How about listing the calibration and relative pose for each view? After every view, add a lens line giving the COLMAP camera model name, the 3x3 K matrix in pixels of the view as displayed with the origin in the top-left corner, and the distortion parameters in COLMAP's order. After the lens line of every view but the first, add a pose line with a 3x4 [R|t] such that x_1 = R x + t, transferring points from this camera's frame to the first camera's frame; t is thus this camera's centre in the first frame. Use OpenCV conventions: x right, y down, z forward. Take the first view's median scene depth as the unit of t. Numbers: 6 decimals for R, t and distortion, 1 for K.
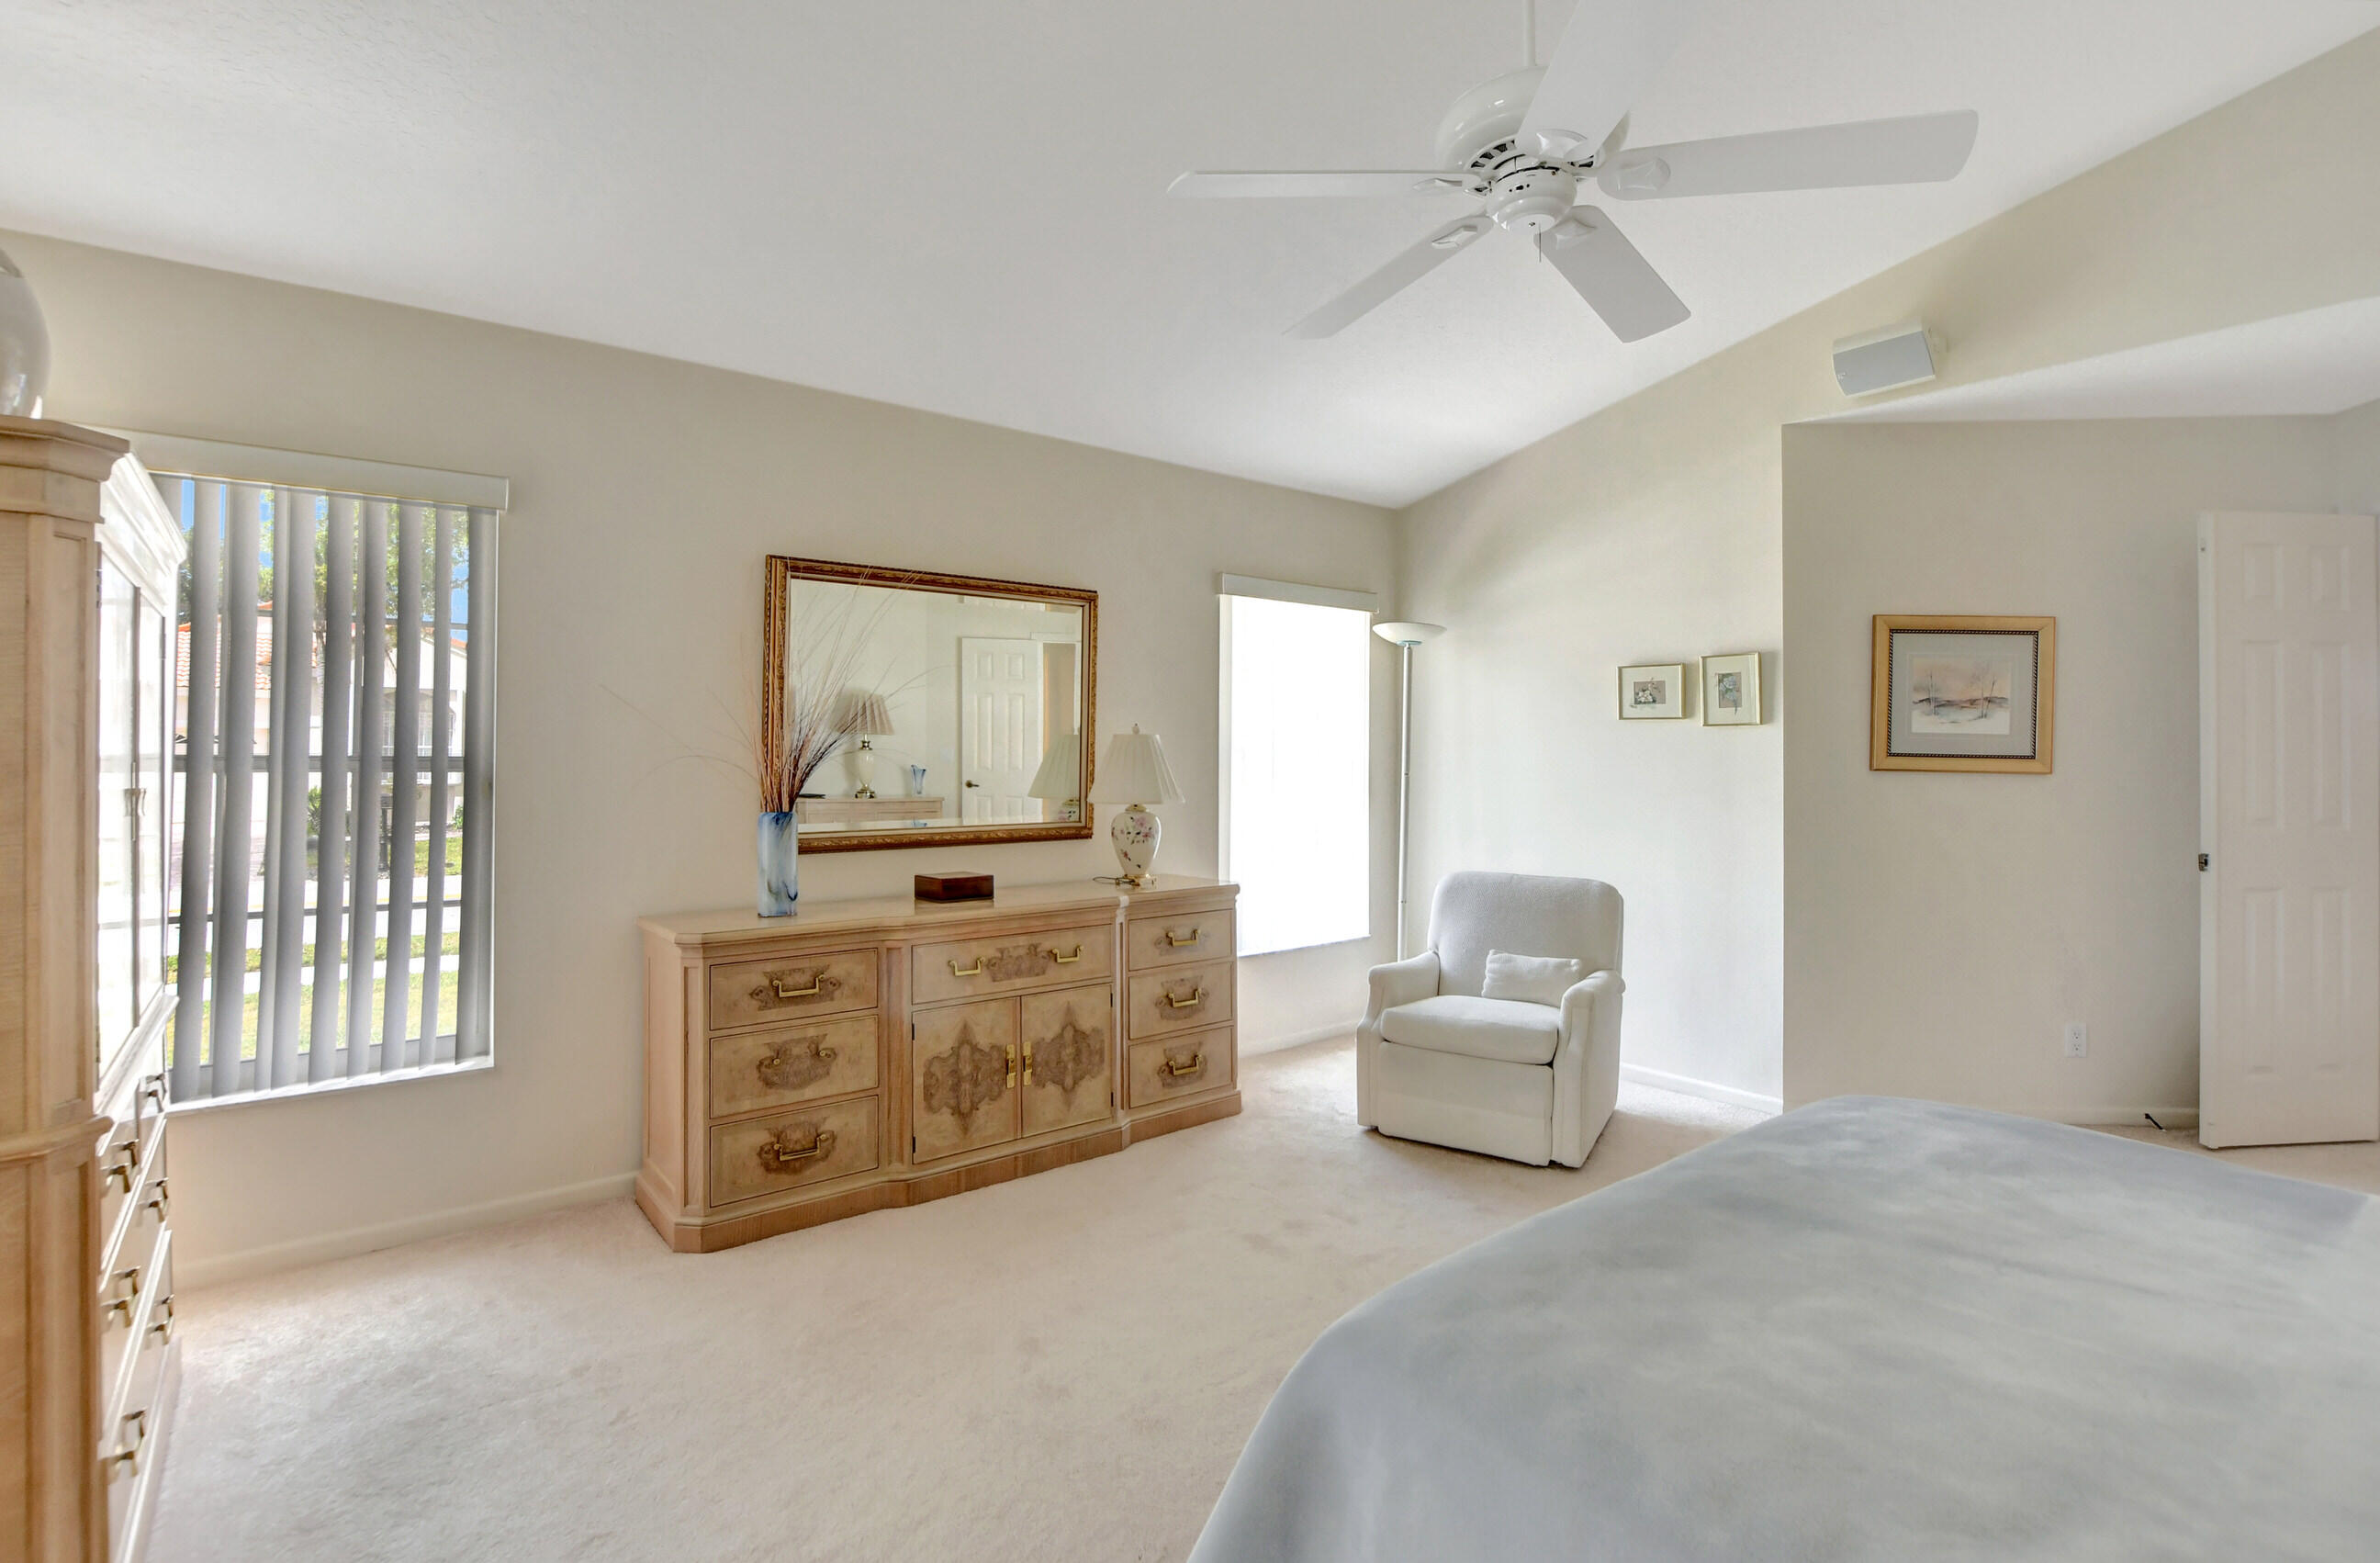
lens RADIAL K [[1116.8, 0, 1190.0], [0, 1116.8, 781.5], [0, 0, 1]] dist [-0.002682, -0.000327]
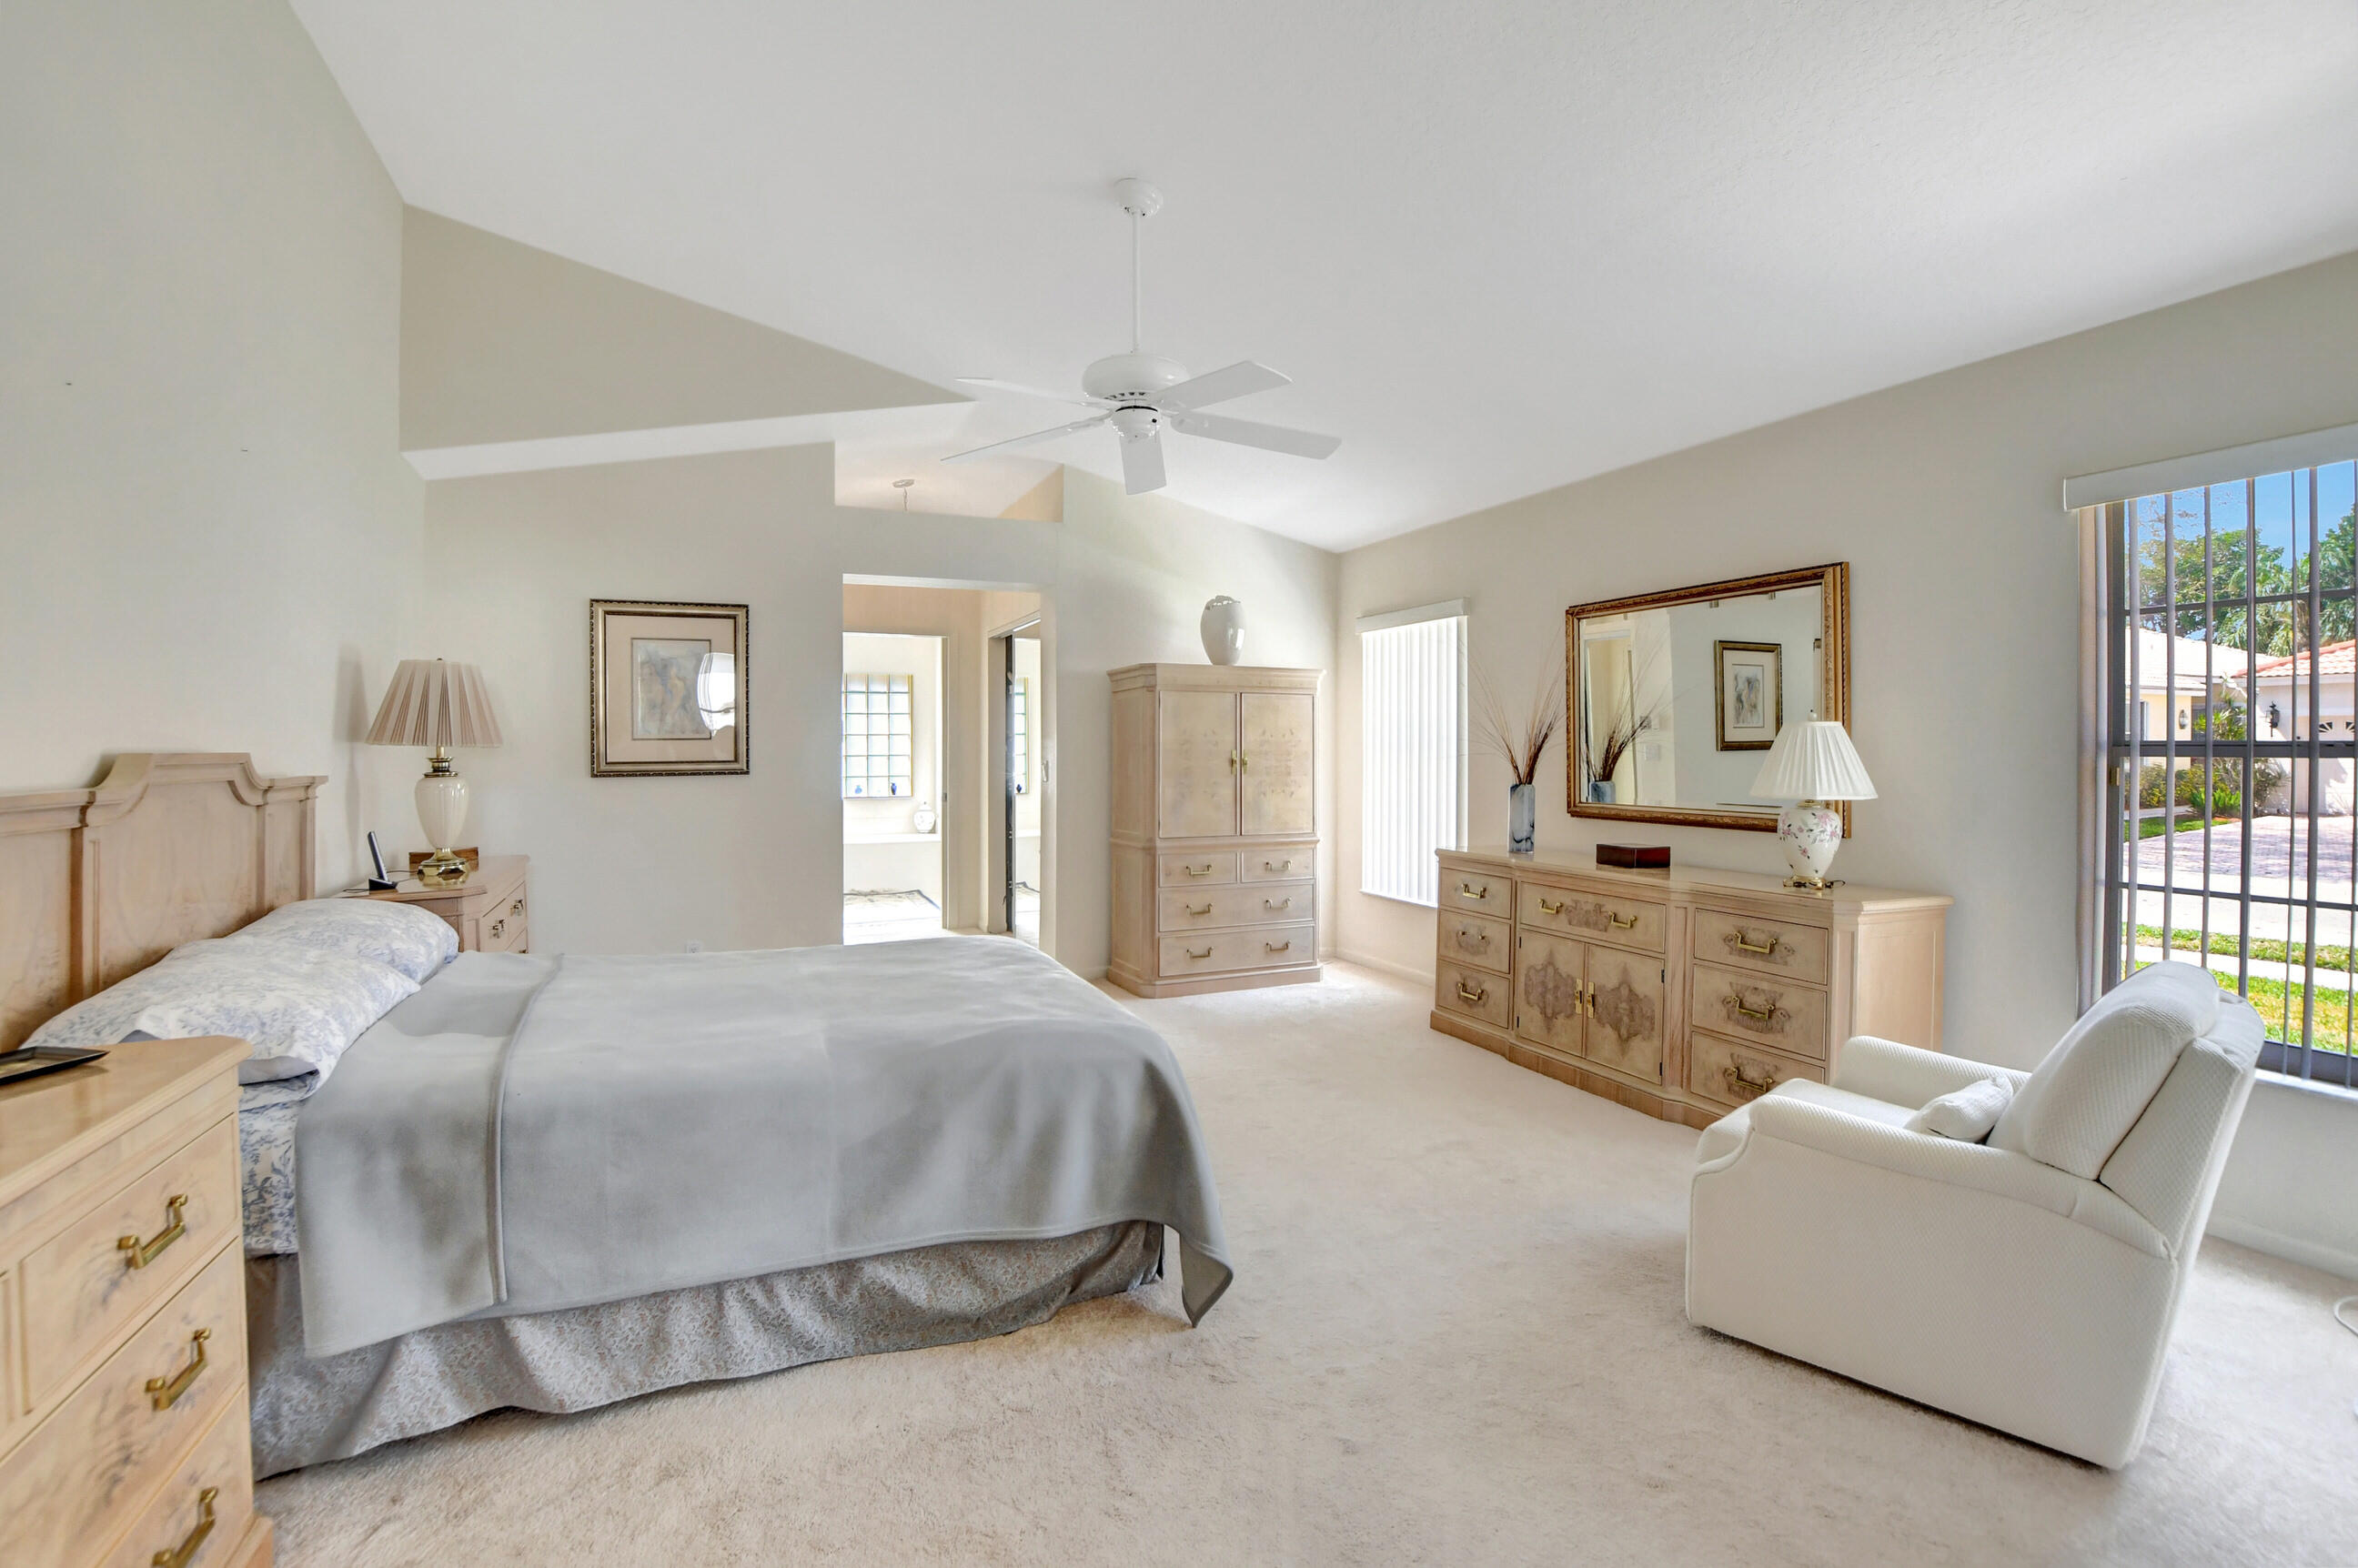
lens RADIAL K [[1052.0, 0, 1166.1], [0, 1052.0, 765.8], [0, 0, 1]] dist [-0.024897, -0.000042]
pose [[-0.265883, 0.013889, -0.963905, 1.061838], [-0.013542, 0.999744, 0.018141, -0.016219], [0.963910, 0.017876, -0.265627, 0.848521]]
